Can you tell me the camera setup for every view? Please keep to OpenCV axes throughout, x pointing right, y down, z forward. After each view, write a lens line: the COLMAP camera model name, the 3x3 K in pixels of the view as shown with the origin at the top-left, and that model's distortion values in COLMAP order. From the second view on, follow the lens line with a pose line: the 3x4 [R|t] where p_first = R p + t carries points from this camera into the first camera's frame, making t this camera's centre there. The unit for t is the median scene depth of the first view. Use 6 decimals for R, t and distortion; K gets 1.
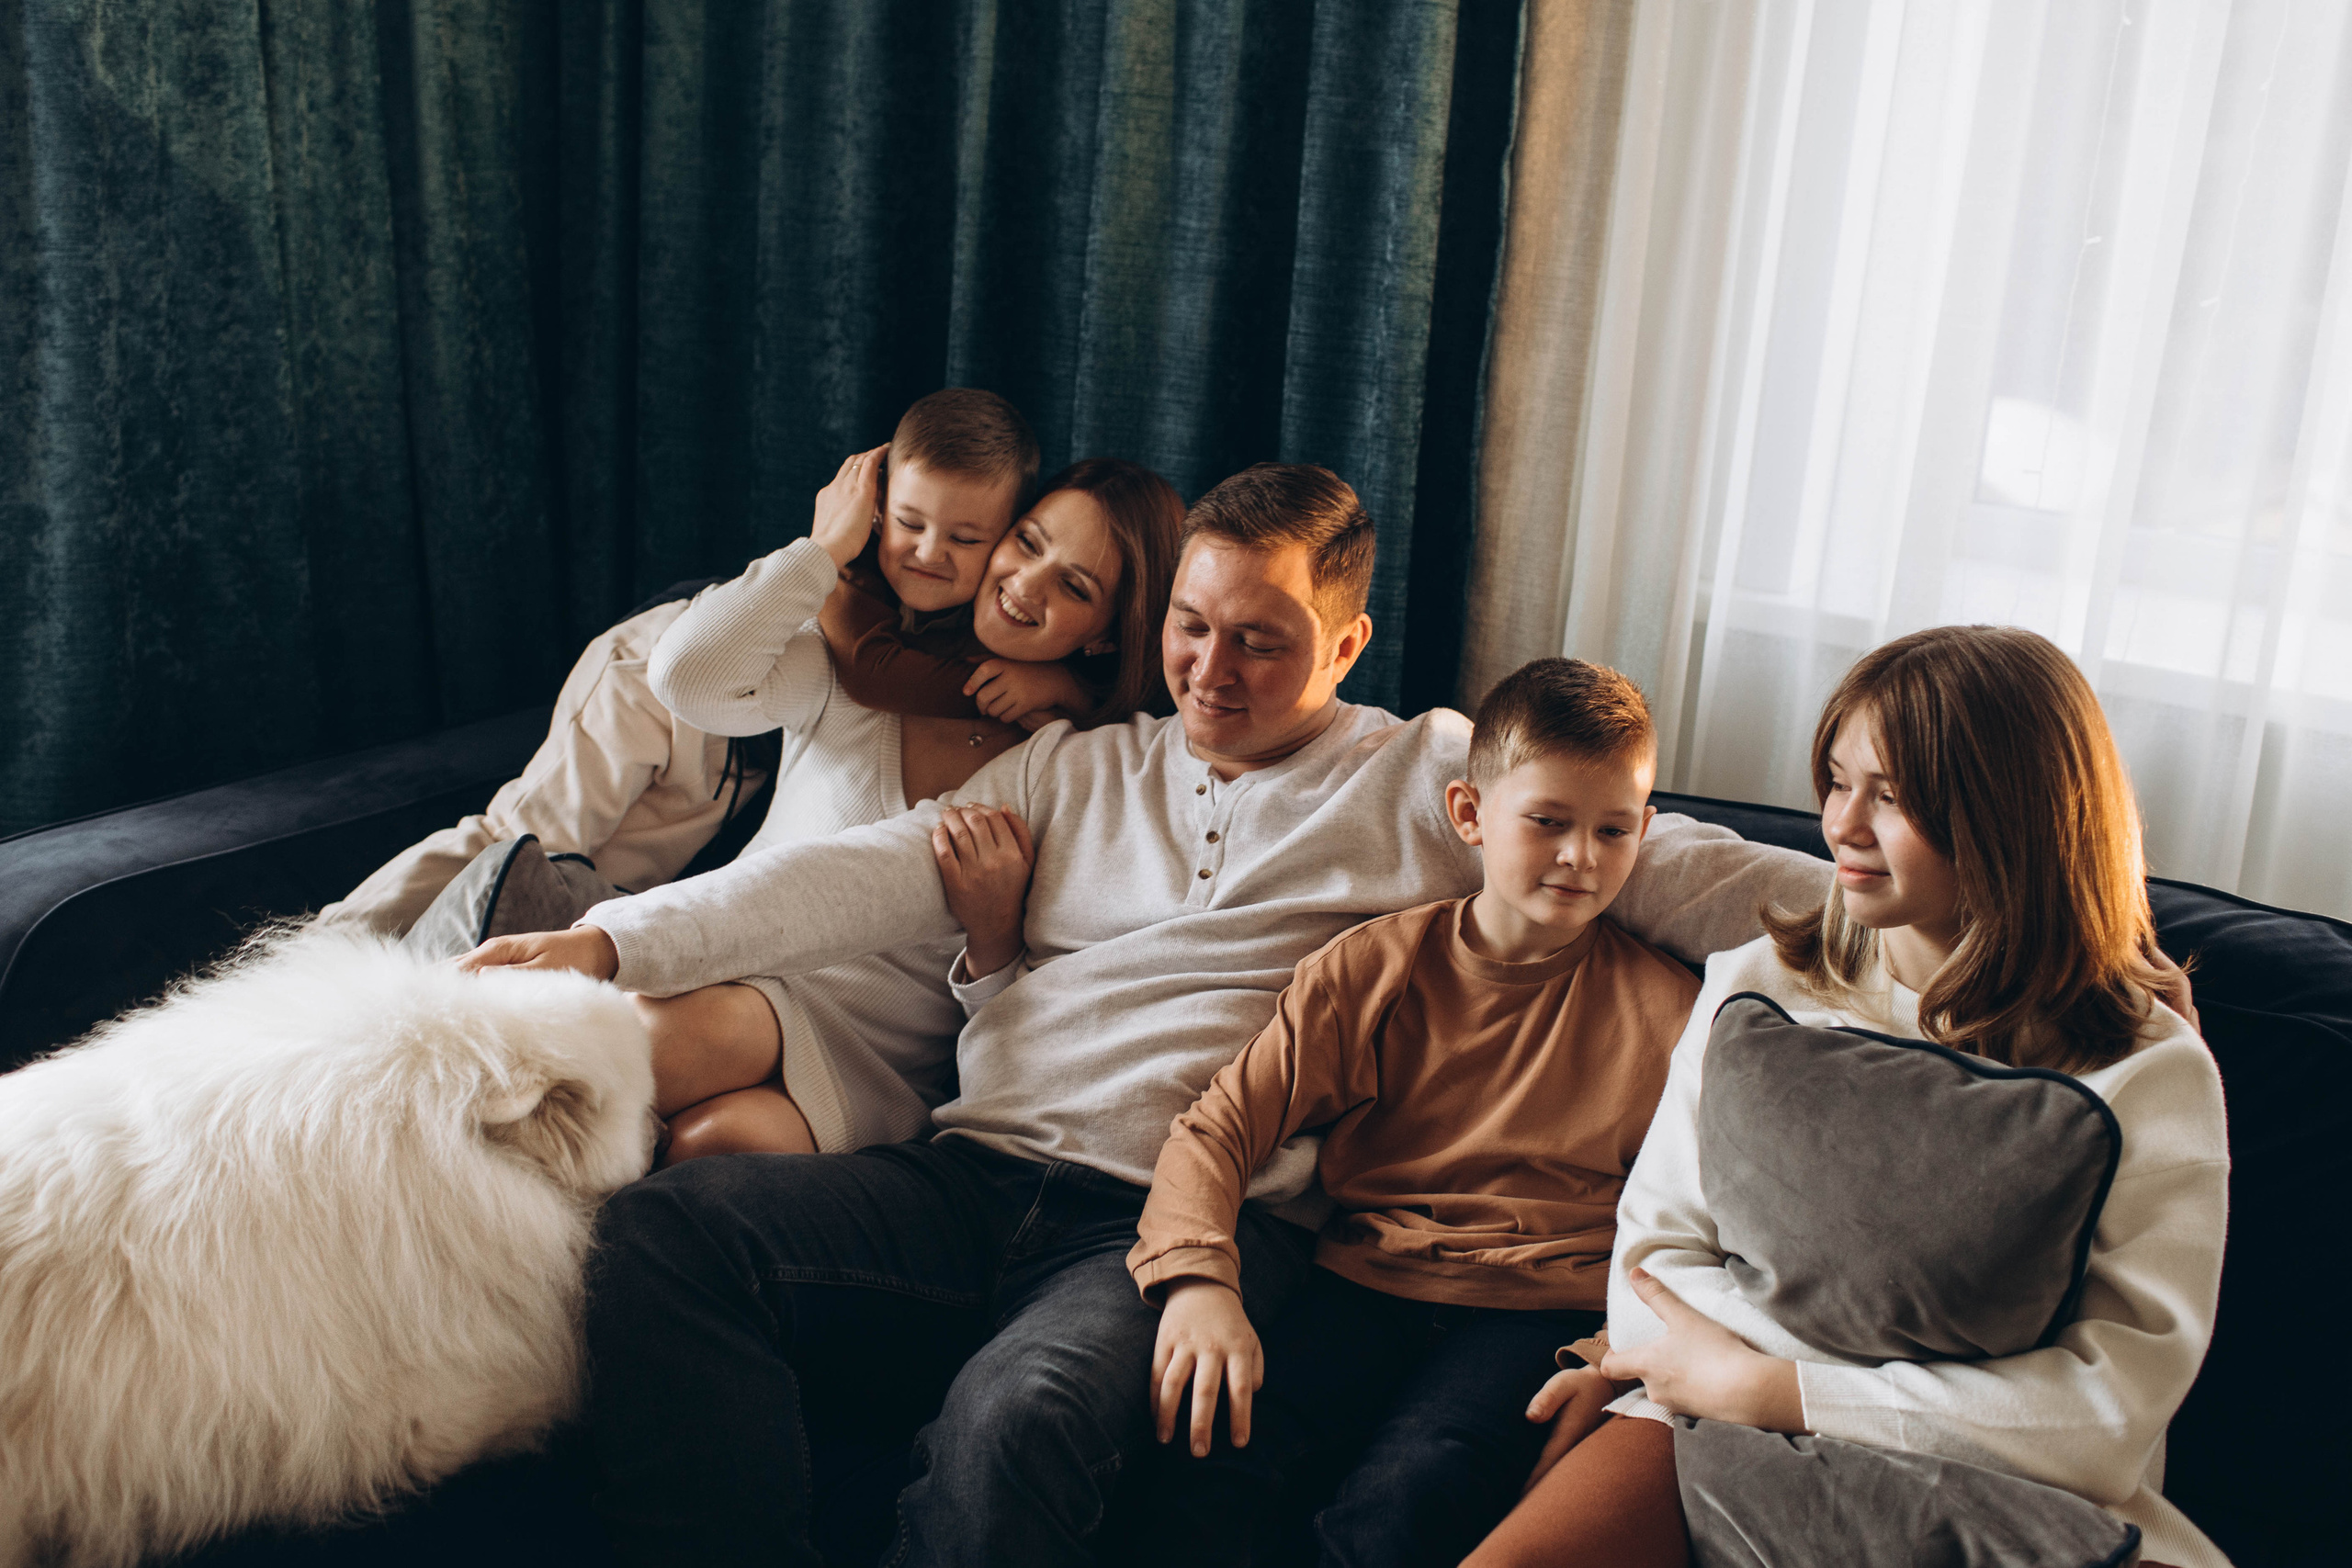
lens RADIAL K [[2330.7, 0, 1179.6], [0, 2330.7, 780.1], [0, 0, 1]] dist [-0.004096, 0.000000]
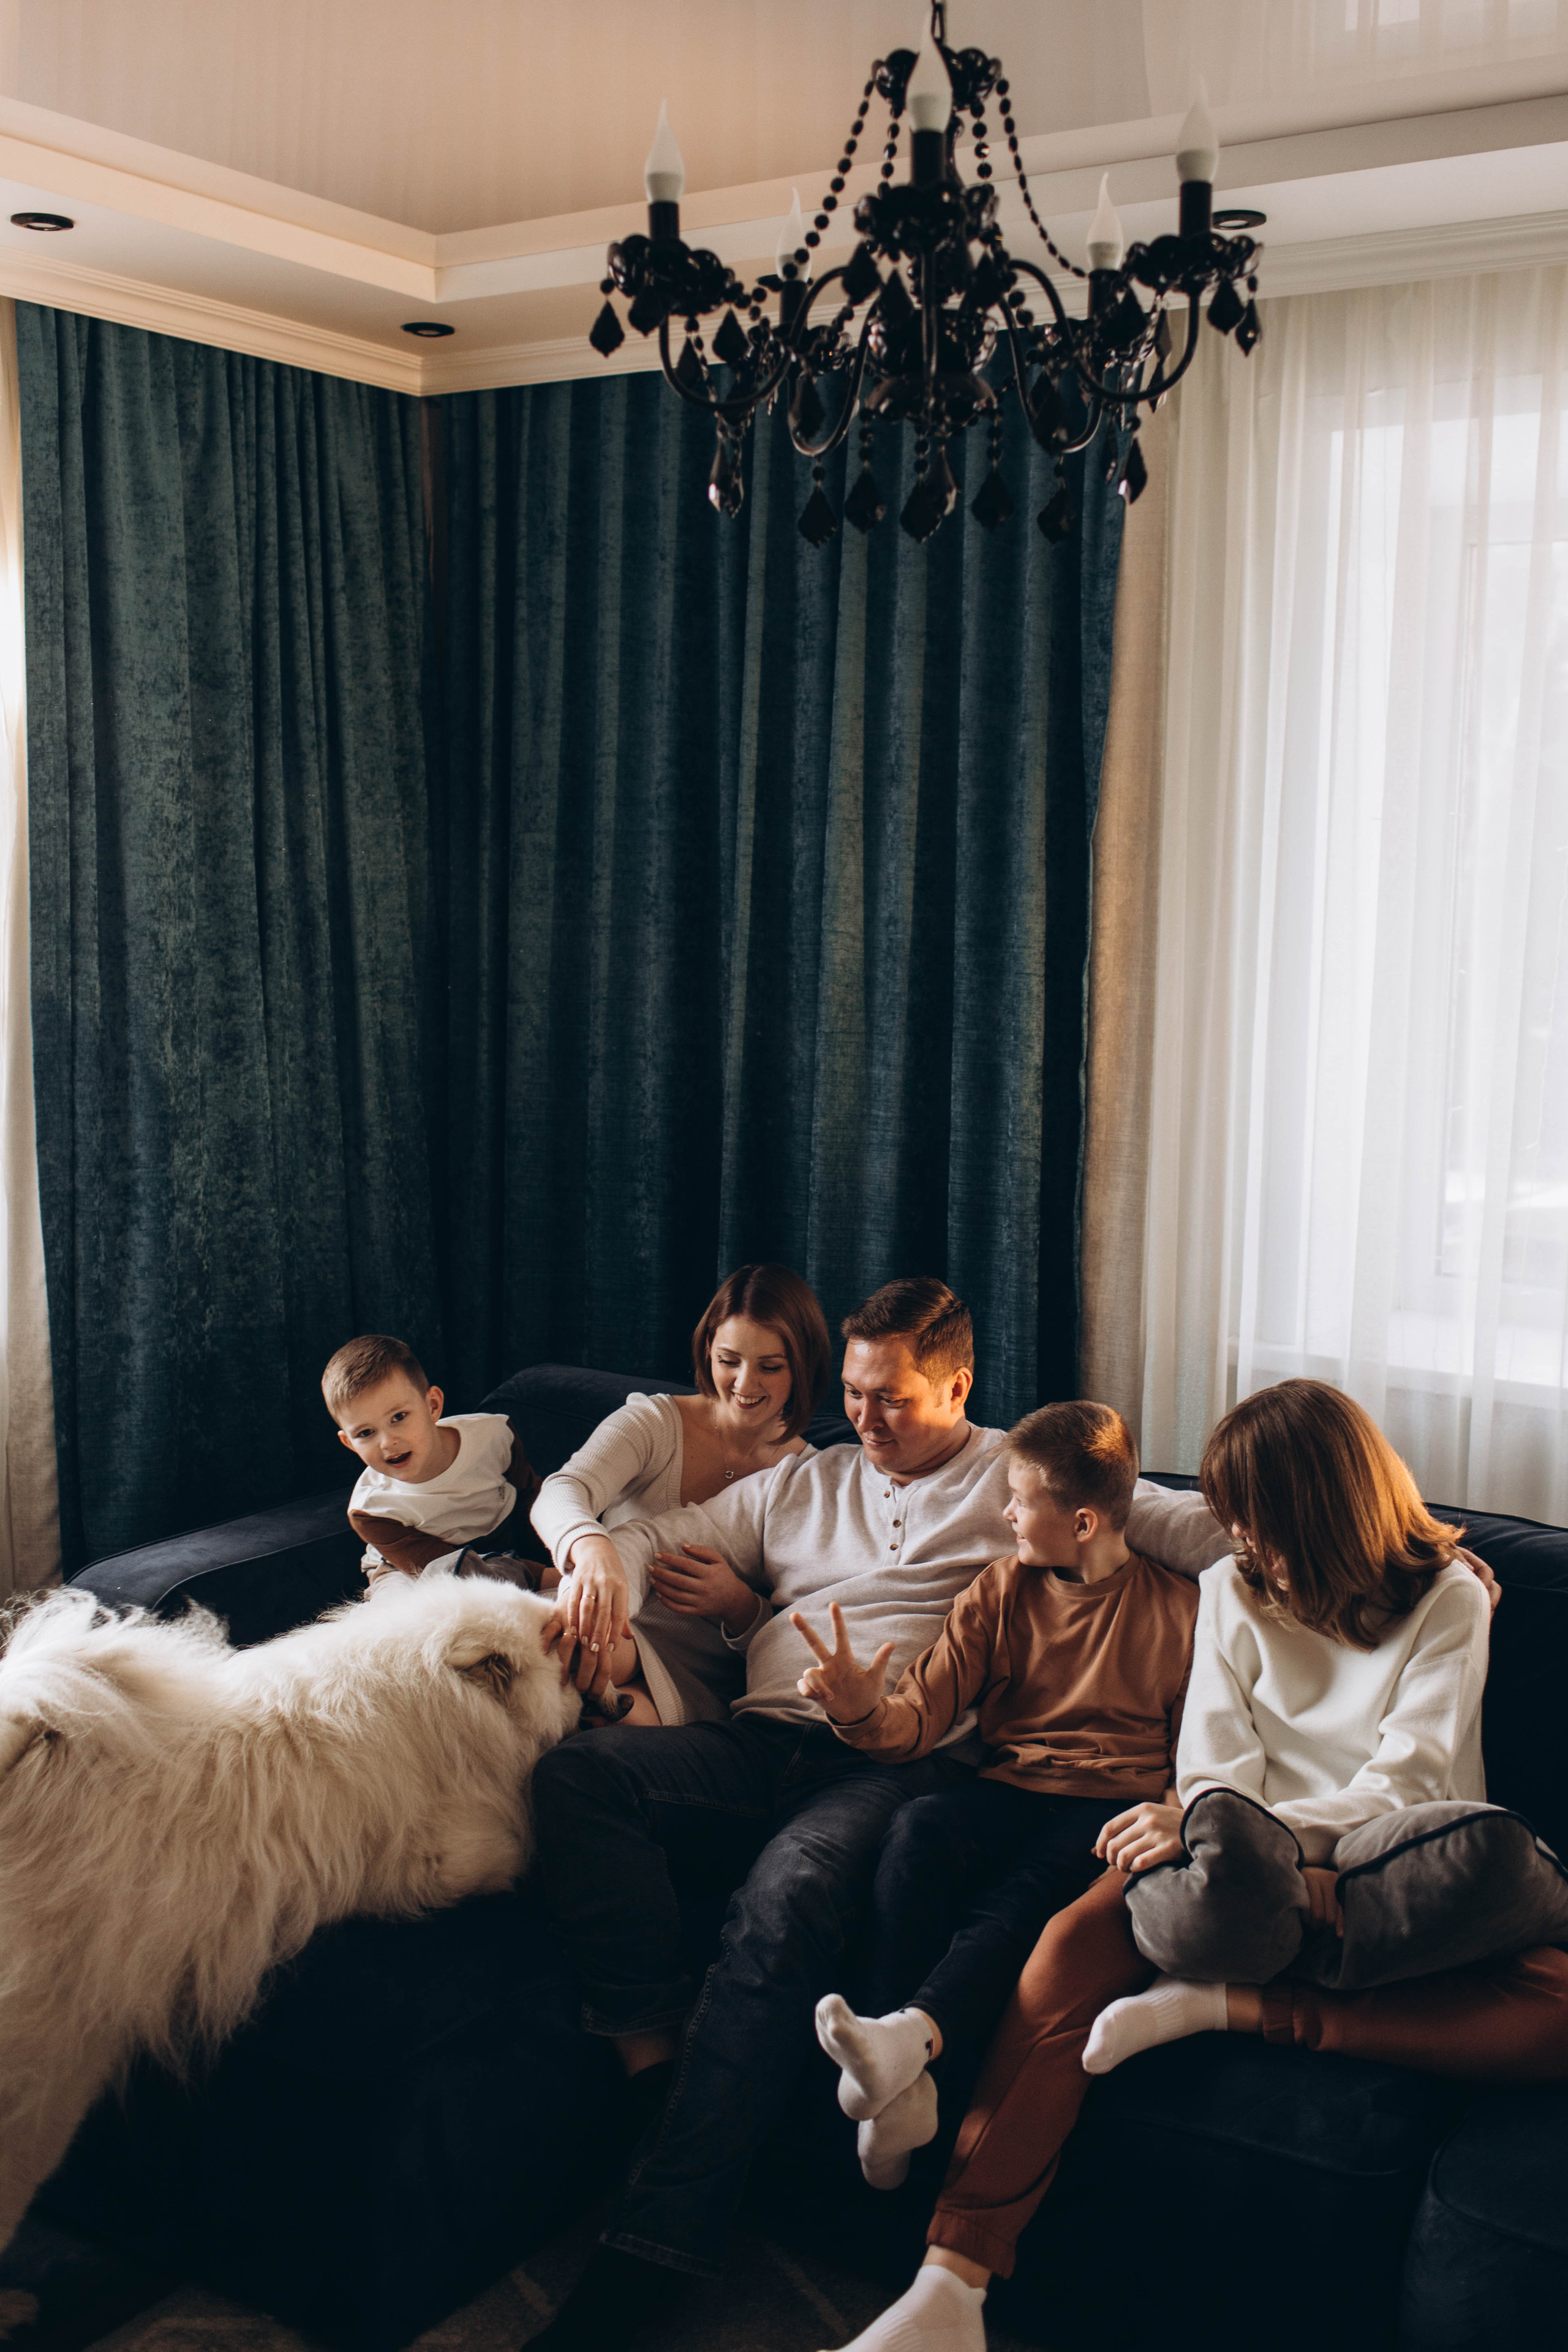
lens RADIAL K [[2330.9, 0, 794.2], [0, 2330.9, 1106.0], [0, 0, 1]] dist [-0.004096, 0.000000]
pose [[0.997463, -0.047237, -0.053253, 0.029622], [0.036271, 0.980965, -0.190766, 0.040402], [0.061251, 0.188351, 0.980190, -0.474227]]
